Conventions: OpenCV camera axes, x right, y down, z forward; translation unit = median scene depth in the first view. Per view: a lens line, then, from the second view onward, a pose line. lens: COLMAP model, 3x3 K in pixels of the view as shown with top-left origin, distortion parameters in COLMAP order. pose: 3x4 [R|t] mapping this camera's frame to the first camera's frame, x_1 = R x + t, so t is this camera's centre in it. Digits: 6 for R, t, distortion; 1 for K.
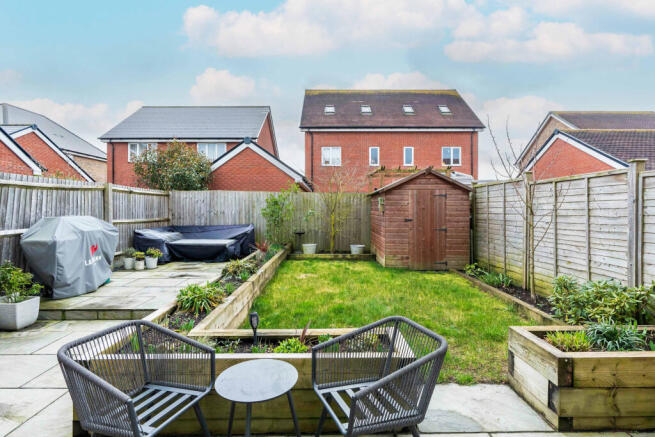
lens RADIAL K [[327.5, 0, 328.1], [0, 327.5, 213.2], [0, 0, 1]] dist [-0.013118, 0.001046]
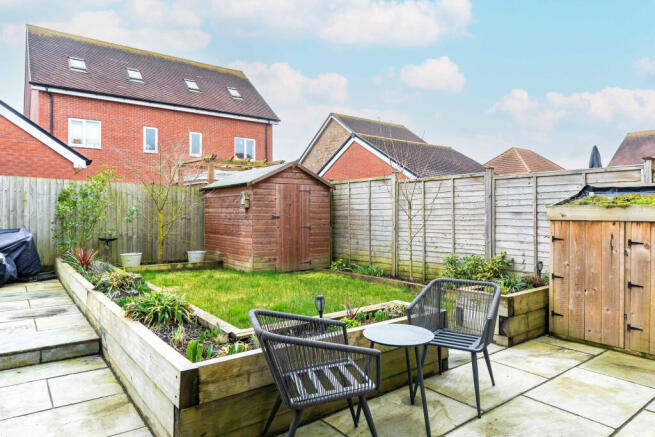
lens RADIAL K [[414.8, 0, 331.9], [0, 414.8, 213.9], [0, 0, 1]] dist [-0.007028, 0.002712]
pose [[0.800064, -0.000436, 0.599915, -0.315090], [0.007359, 0.999932, -0.009087, 0.023220], [-0.599870, 0.011685, 0.800013, -0.009081]]
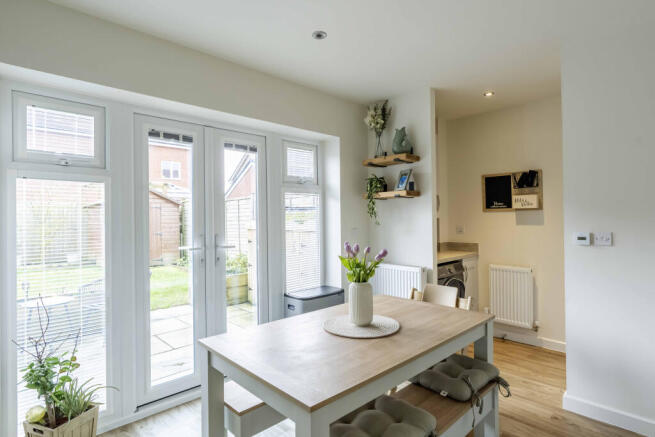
lens RADIAL K [[327.5, 0, 328.1], [0, 327.5, 215.5], [0, 0, 1]] dist [-0.013118, 0.001046]
pose [[0.698278, -0.008830, 0.715773, -0.105338], [0.026600, 0.999553, -0.013619, 0.011694], [-0.715333, 0.028550, 0.698201, -0.385902]]
